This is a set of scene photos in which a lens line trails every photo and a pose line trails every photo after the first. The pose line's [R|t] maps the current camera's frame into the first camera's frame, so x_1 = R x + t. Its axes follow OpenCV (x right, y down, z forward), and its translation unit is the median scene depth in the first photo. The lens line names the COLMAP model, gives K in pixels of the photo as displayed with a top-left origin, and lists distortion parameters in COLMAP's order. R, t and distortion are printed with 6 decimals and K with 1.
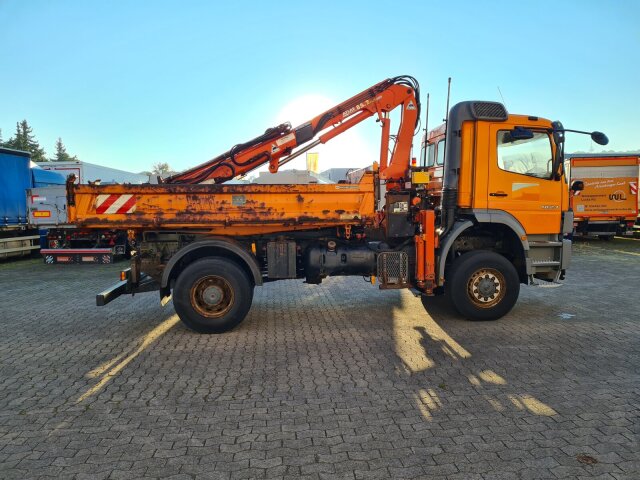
lens RADIAL K [[480.5, 0, 319.8], [0, 480.5, 245.7], [0, 0, 1]] dist [0.062838, -0.049736]
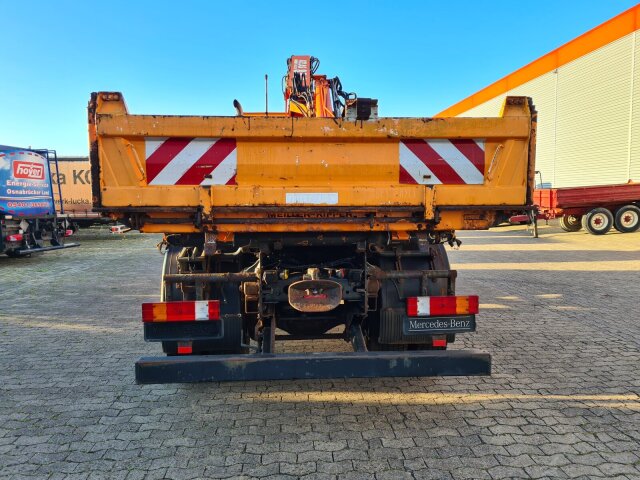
lens RADIAL K [[480.5, 0, 319.8], [0, 480.5, 245.7], [0, 0, 1]] dist [0.062838, -0.049736]
pose [[0.036811, -0.075103, 0.996496, -0.939063], [0.090678, 0.993309, 0.071514, -0.056668], [-0.995200, 0.087727, 0.043375, 1.131879]]
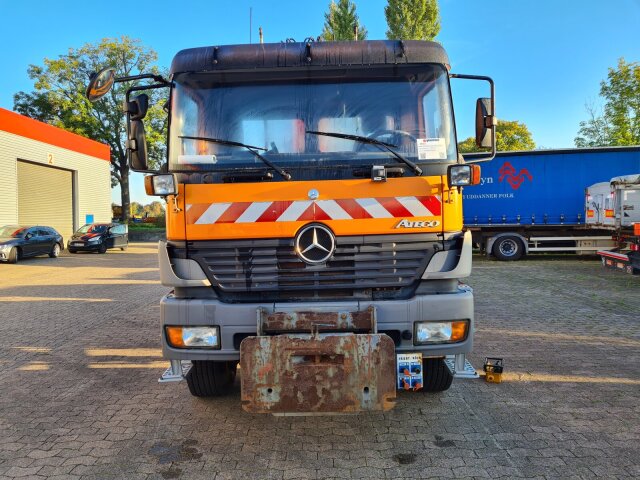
lens RADIAL K [[483.9, 0, 316.1], [0, 483.9, 239.0], [0, 0, 1]] dist [0.070912, -0.054142]
pose [[-0.108729, 0.065949, -0.991881, 1.071554], [-0.056938, 0.995746, 0.072448, -0.125943], [0.992440, 0.064353, -0.104511, 1.318205]]
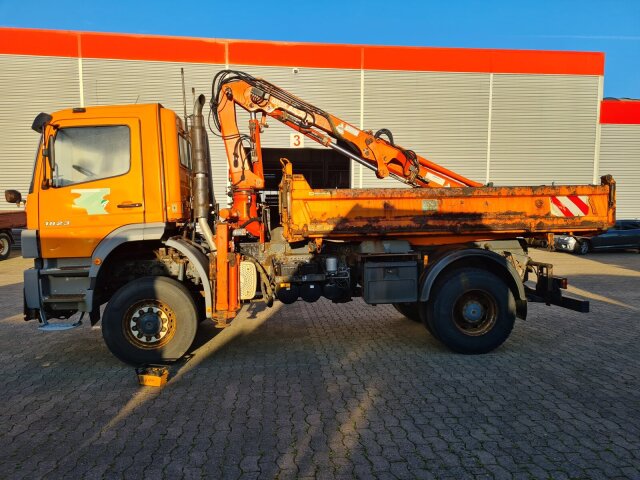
lens RADIAL K [[477.6, 0, 322.5], [0, 477.6, 238.0], [0, 0, 1]] dist [0.067772, -0.053154]
pose [[-0.999647, 0.026531, -0.001554, 0.022571], [0.026159, 0.992561, 0.118902, -0.178415], [0.004697, 0.118820, -0.992905, 2.257306]]
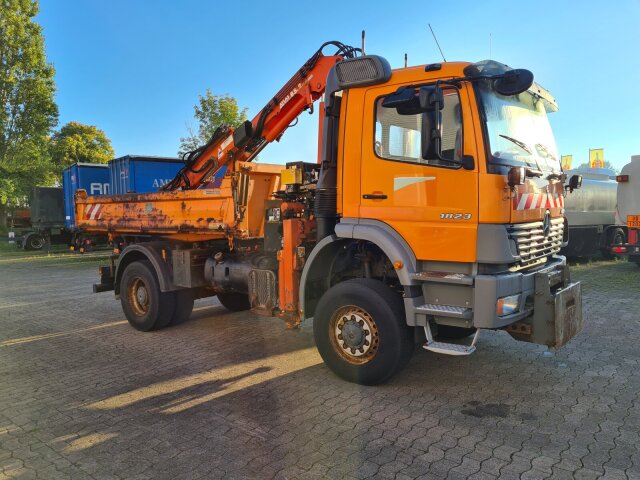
lens RADIAL K [[480.5, 0, 319.8], [0, 480.5, 245.7], [0, 0, 1]] dist [0.062838, -0.049736]
pose [[0.702068, 0.049638, -0.710378, 0.839422], [-0.048500, 0.998584, 0.021844, -0.053125], [0.710457, 0.019118, 0.703481, 0.524045]]
